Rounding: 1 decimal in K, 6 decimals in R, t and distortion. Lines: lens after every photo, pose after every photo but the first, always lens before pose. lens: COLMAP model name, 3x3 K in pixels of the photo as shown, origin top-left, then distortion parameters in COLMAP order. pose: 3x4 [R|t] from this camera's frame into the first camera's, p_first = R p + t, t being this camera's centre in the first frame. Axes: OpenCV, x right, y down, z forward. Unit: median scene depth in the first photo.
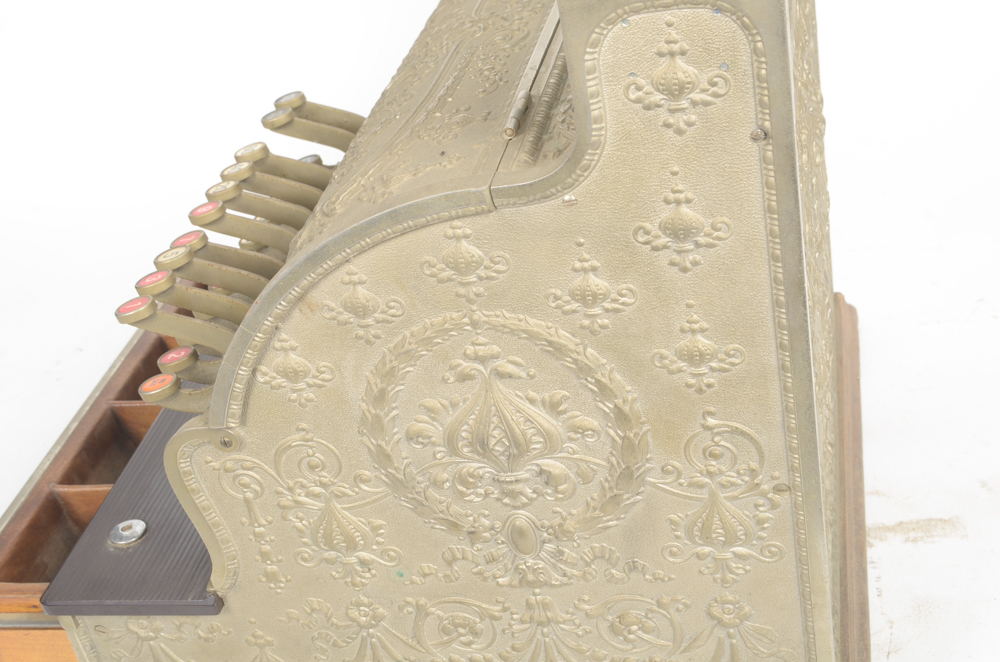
lens RADIAL K [[1444.0, 0, 504.1], [0, 1444.0, 345.2], [0, 0, 1]] dist [0.002009, 0.056705]
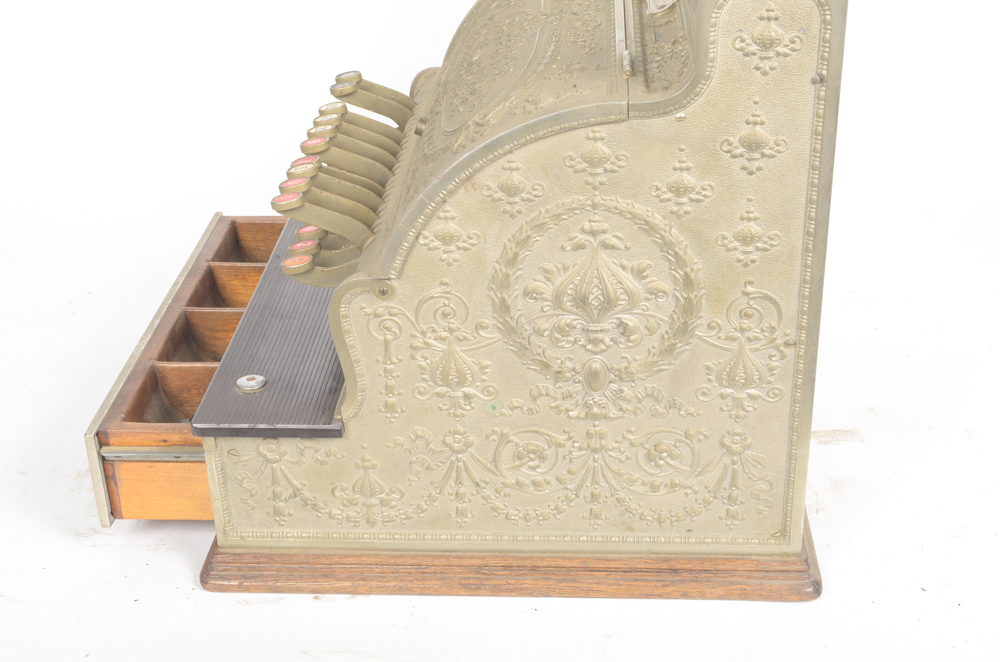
lens RADIAL K [[1444.0, 0, 504.1], [0, 1444.0, 345.2], [0, 0, 1]] dist [0.002009, 0.056705]
pose [[0.981663, 0.070774, 0.177002, -0.332537], [-0.057084, 0.995055, -0.081280, 0.230587], [-0.181880, 0.069686, 0.980848, -0.340086]]
